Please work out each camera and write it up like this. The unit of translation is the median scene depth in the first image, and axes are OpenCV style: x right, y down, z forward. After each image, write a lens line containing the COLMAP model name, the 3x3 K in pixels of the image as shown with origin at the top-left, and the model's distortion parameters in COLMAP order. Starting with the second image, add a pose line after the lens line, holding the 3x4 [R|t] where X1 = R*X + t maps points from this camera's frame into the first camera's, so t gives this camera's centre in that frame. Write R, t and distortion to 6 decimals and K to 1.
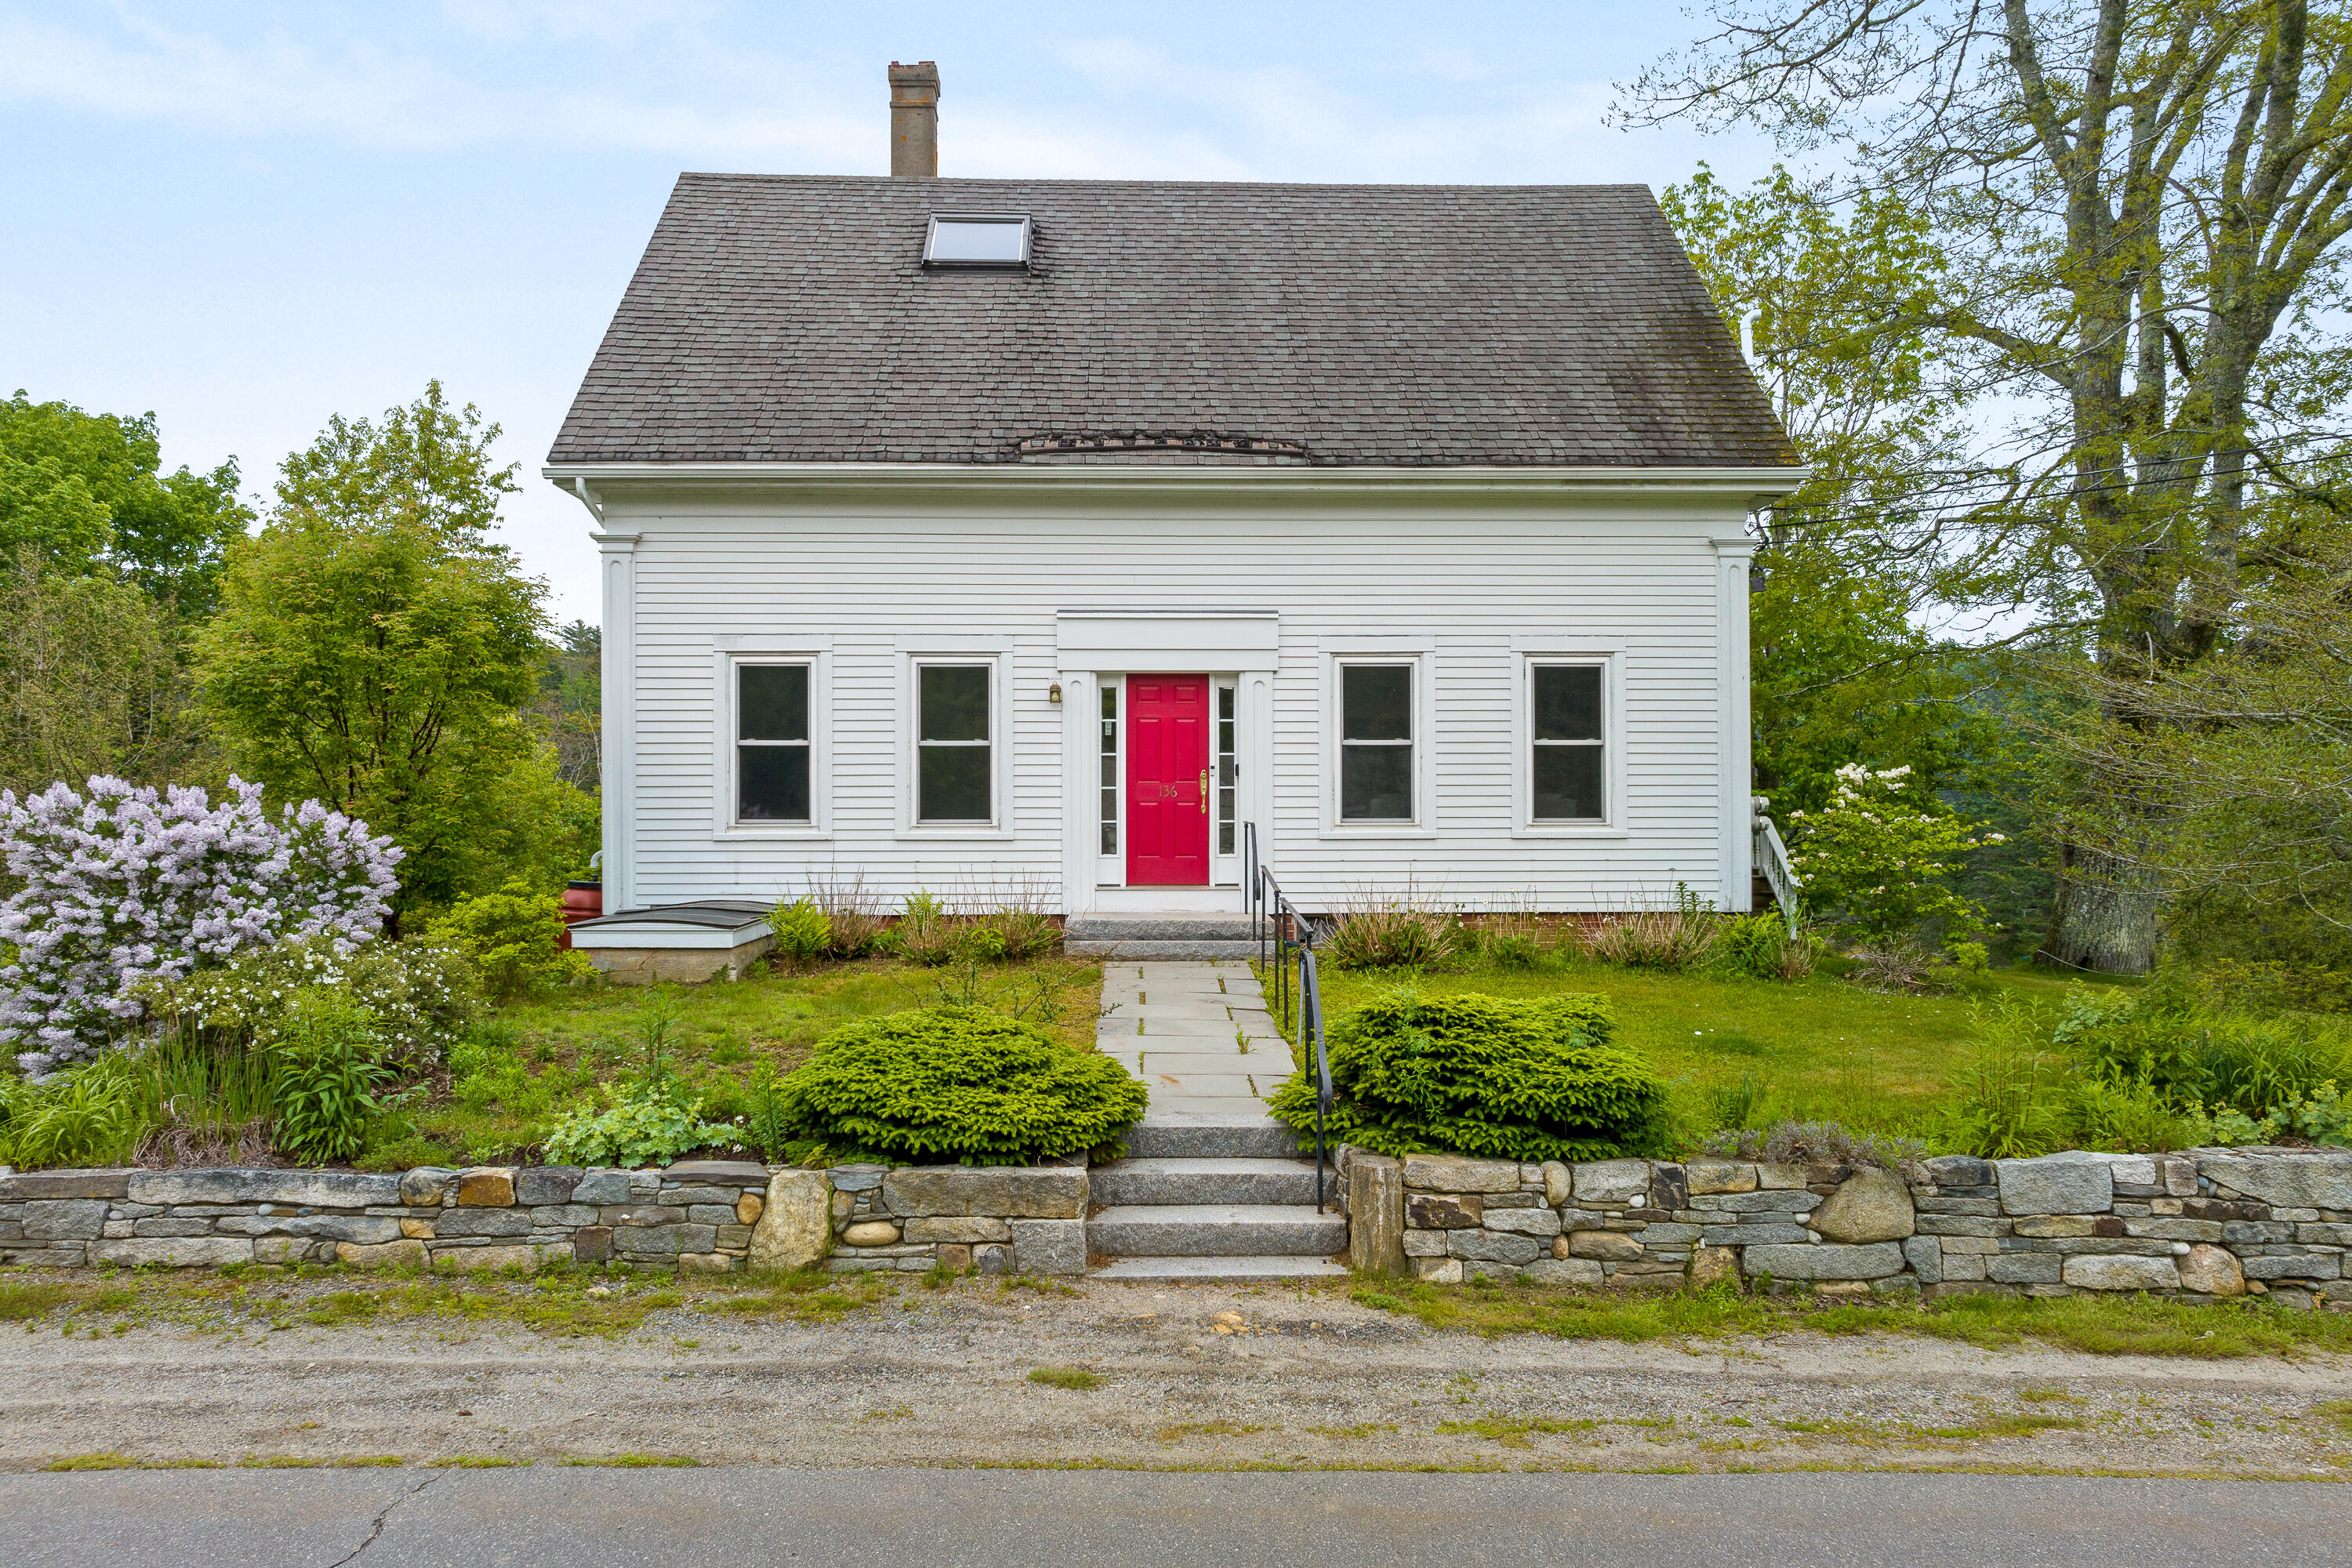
lens RADIAL K [[1649.1, 0, 1176.0], [0, 1649.1, 784.0], [0, 0, 1]] dist [-0.007639, -0.003622]
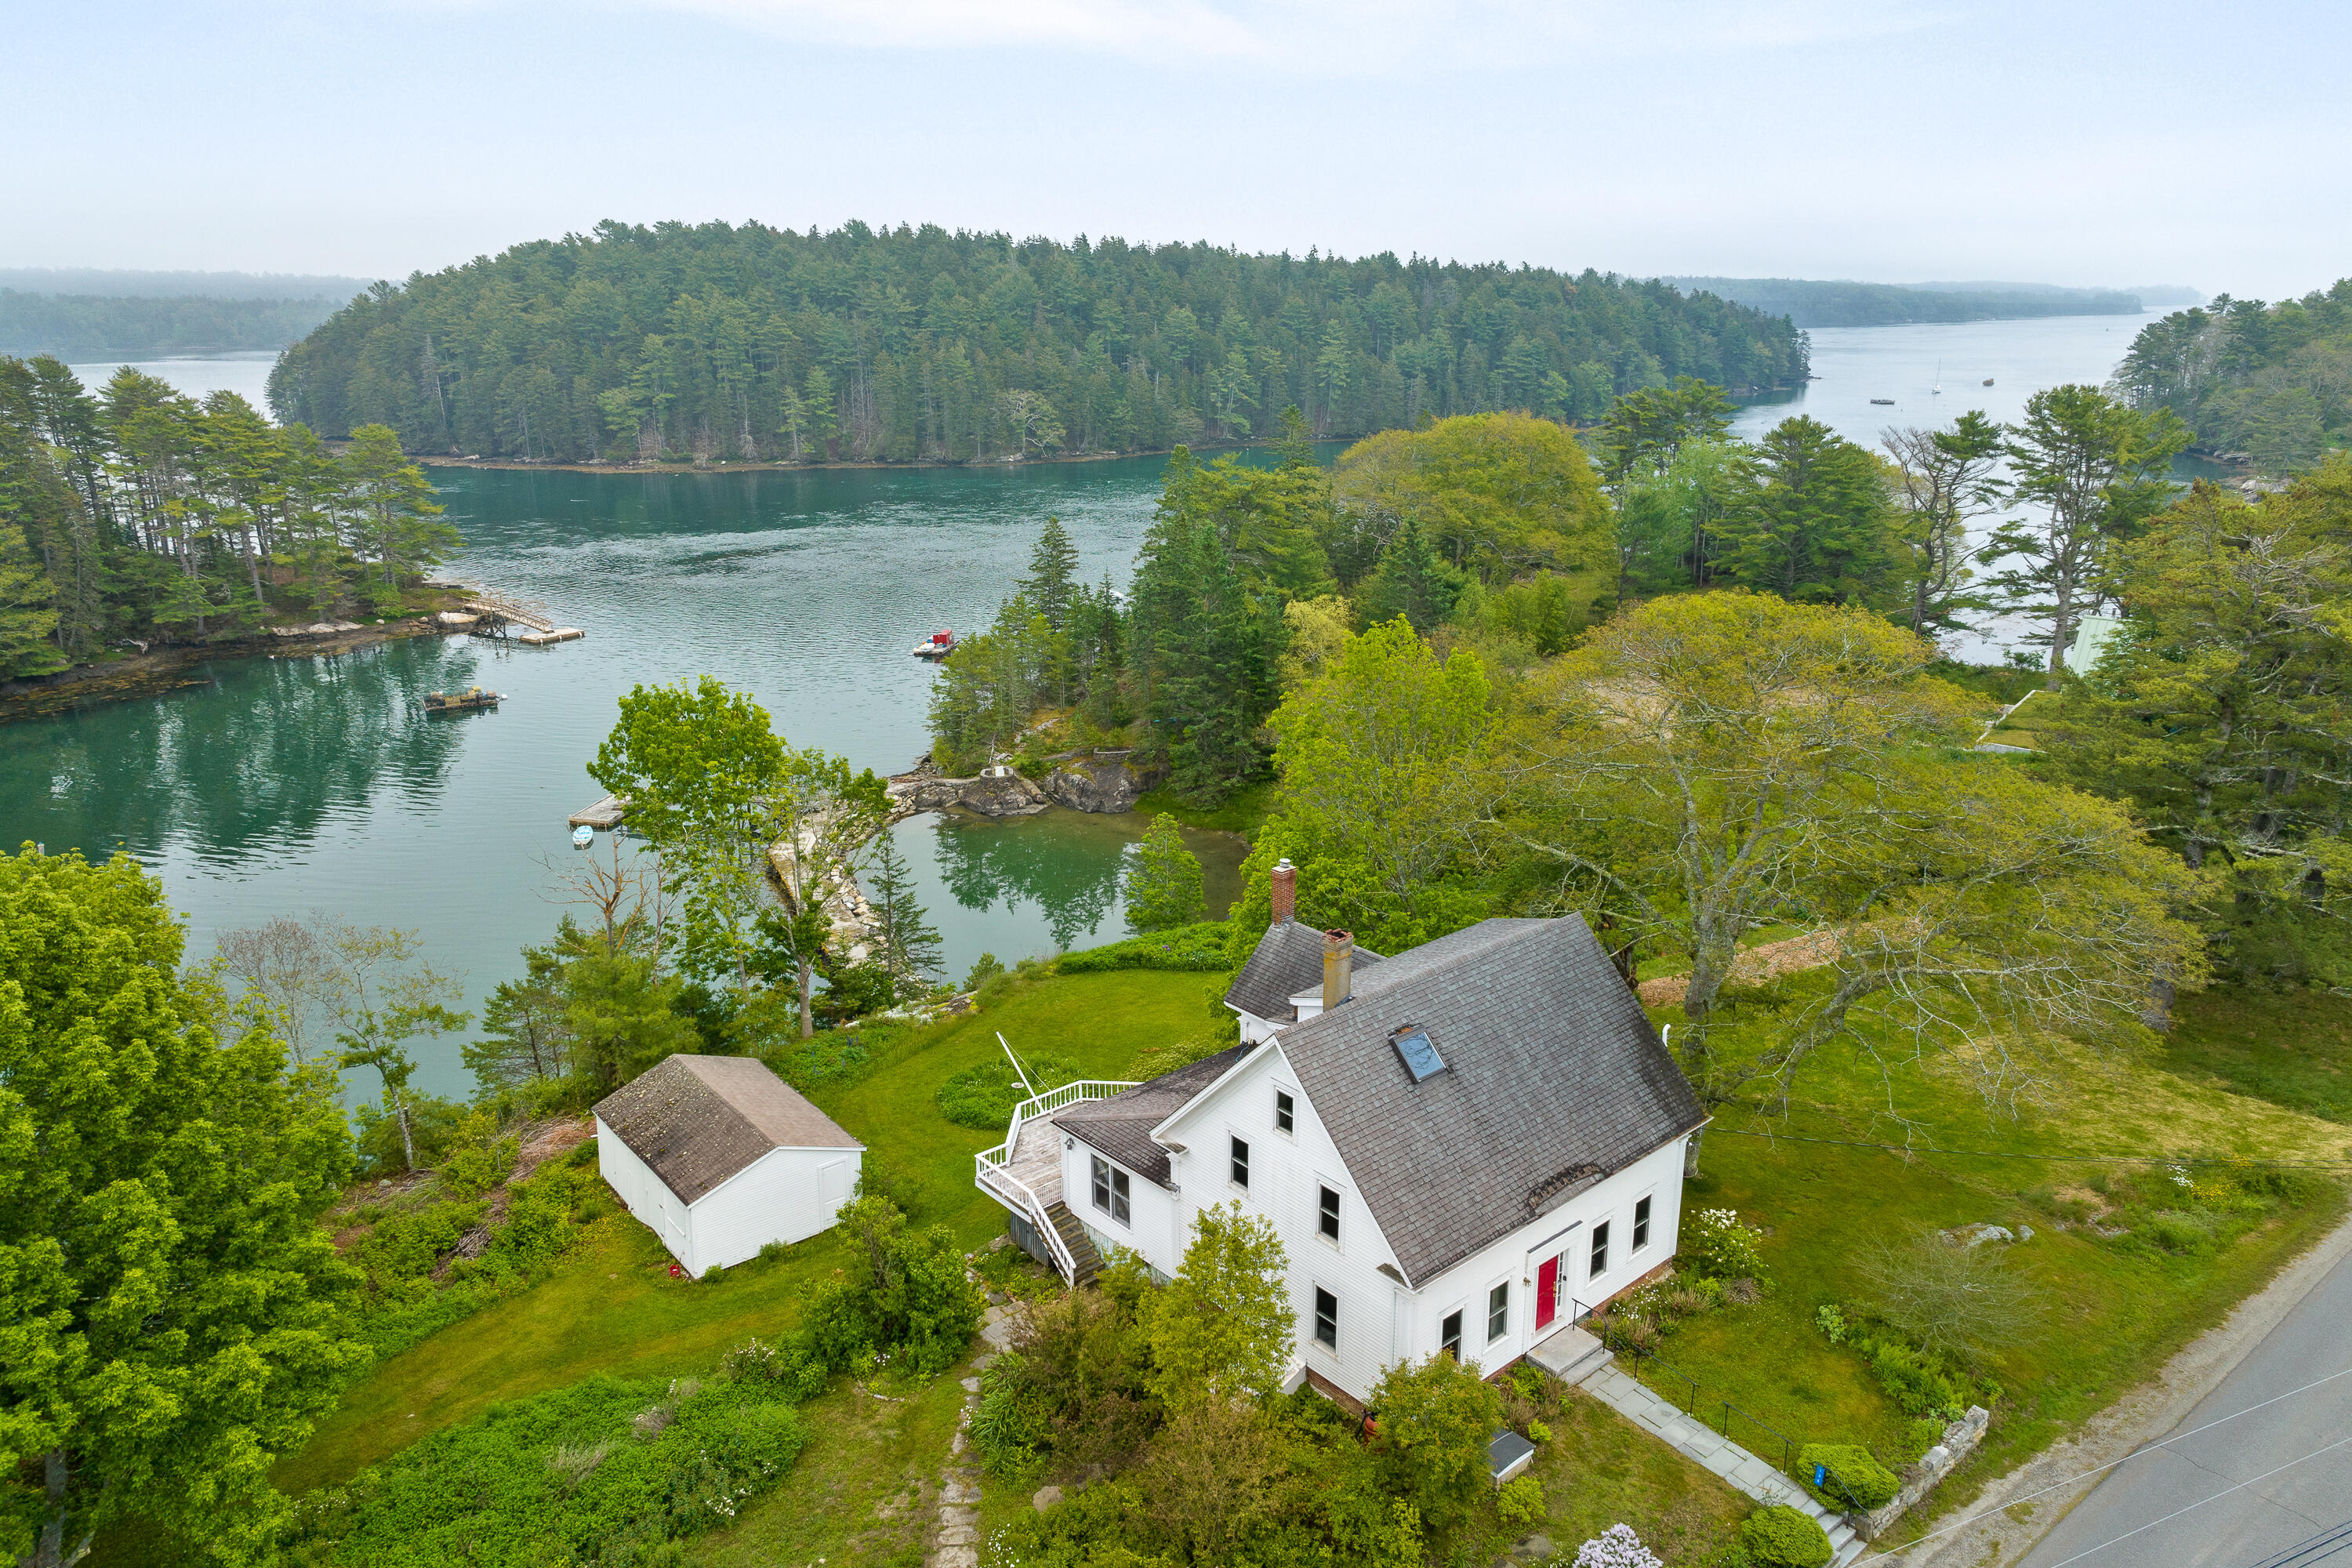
lens RADIAL K [[1649.1, 0, 1176.0], [0, 1649.1, 784.0], [0, 0, 1]] dist [-0.007639, -0.003622]
pose [[0.768613, -0.187967, 0.611476, -1.869460], [-0.009113, 0.952543, 0.304266, -1.527378], [-0.639650, -0.239435, 0.730424, -0.312985]]
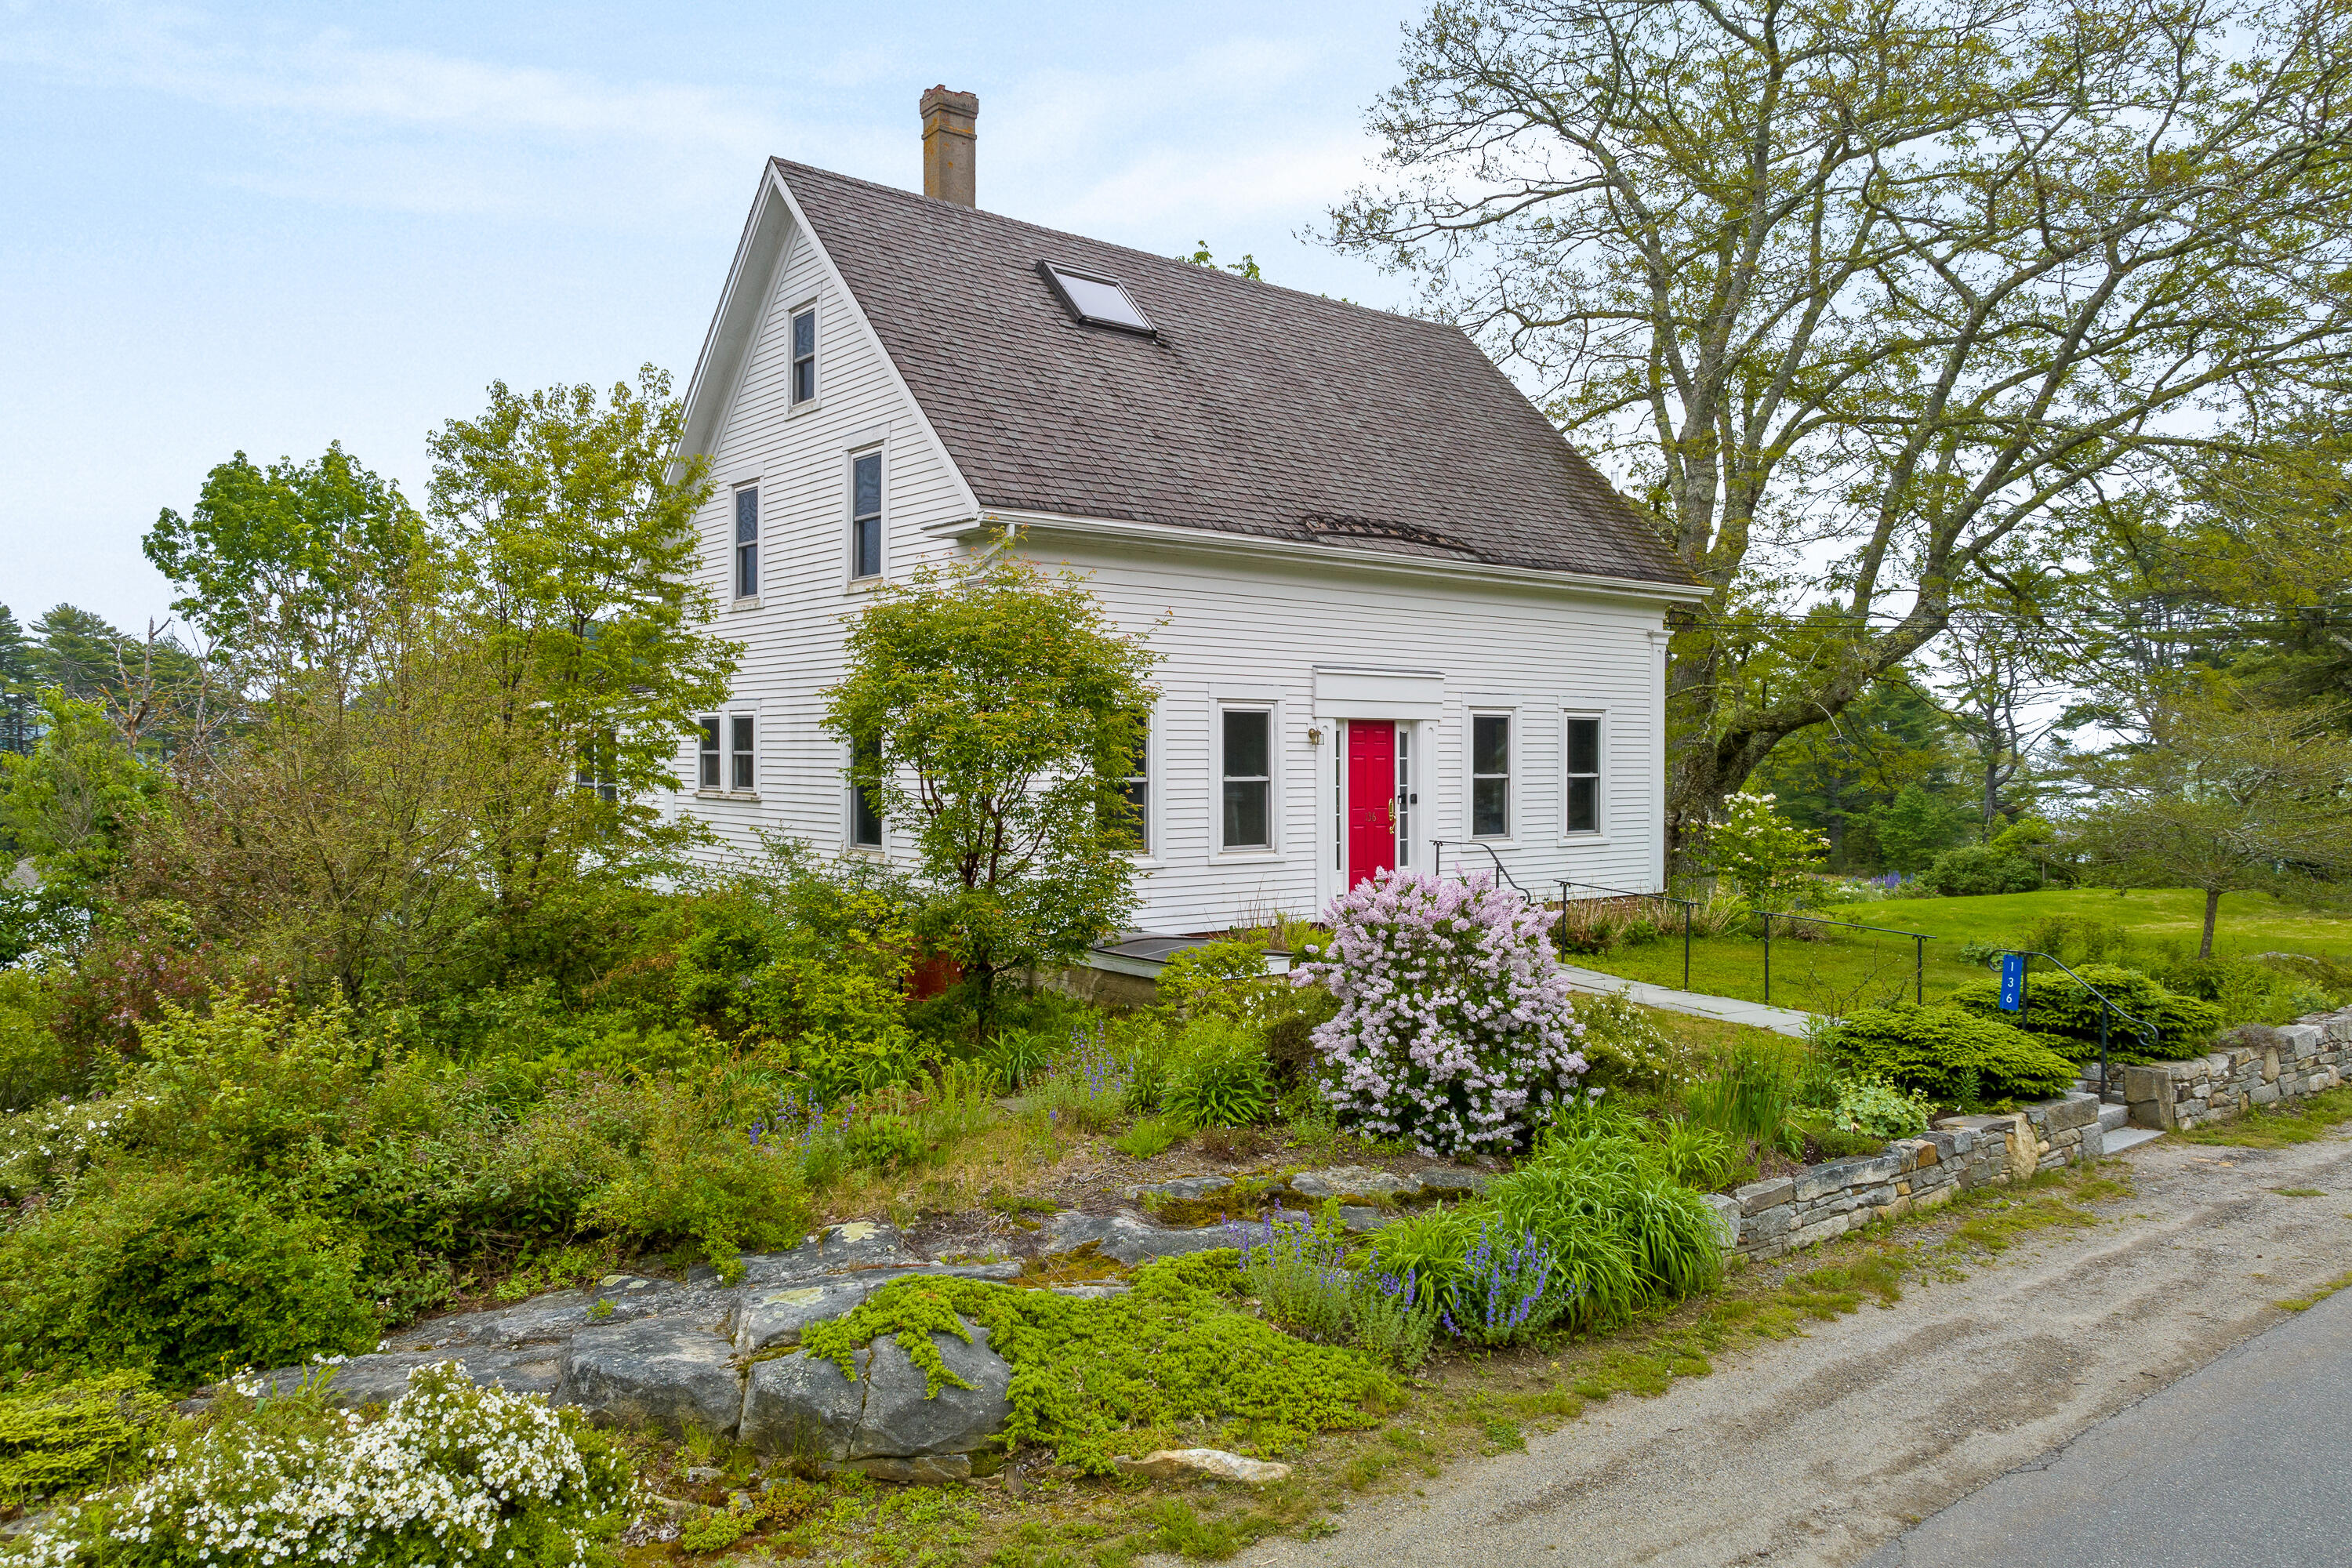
lens RADIAL K [[1649.1, 0, 1176.0], [0, 1649.1, 784.0], [0, 0, 1]] dist [-0.007639, -0.003622]
pose [[0.790283, -0.007607, 0.612695, -0.869713], [-0.014485, 0.999412, 0.031093, -0.055660], [-0.612571, -0.033447, 0.789707, 0.124818]]
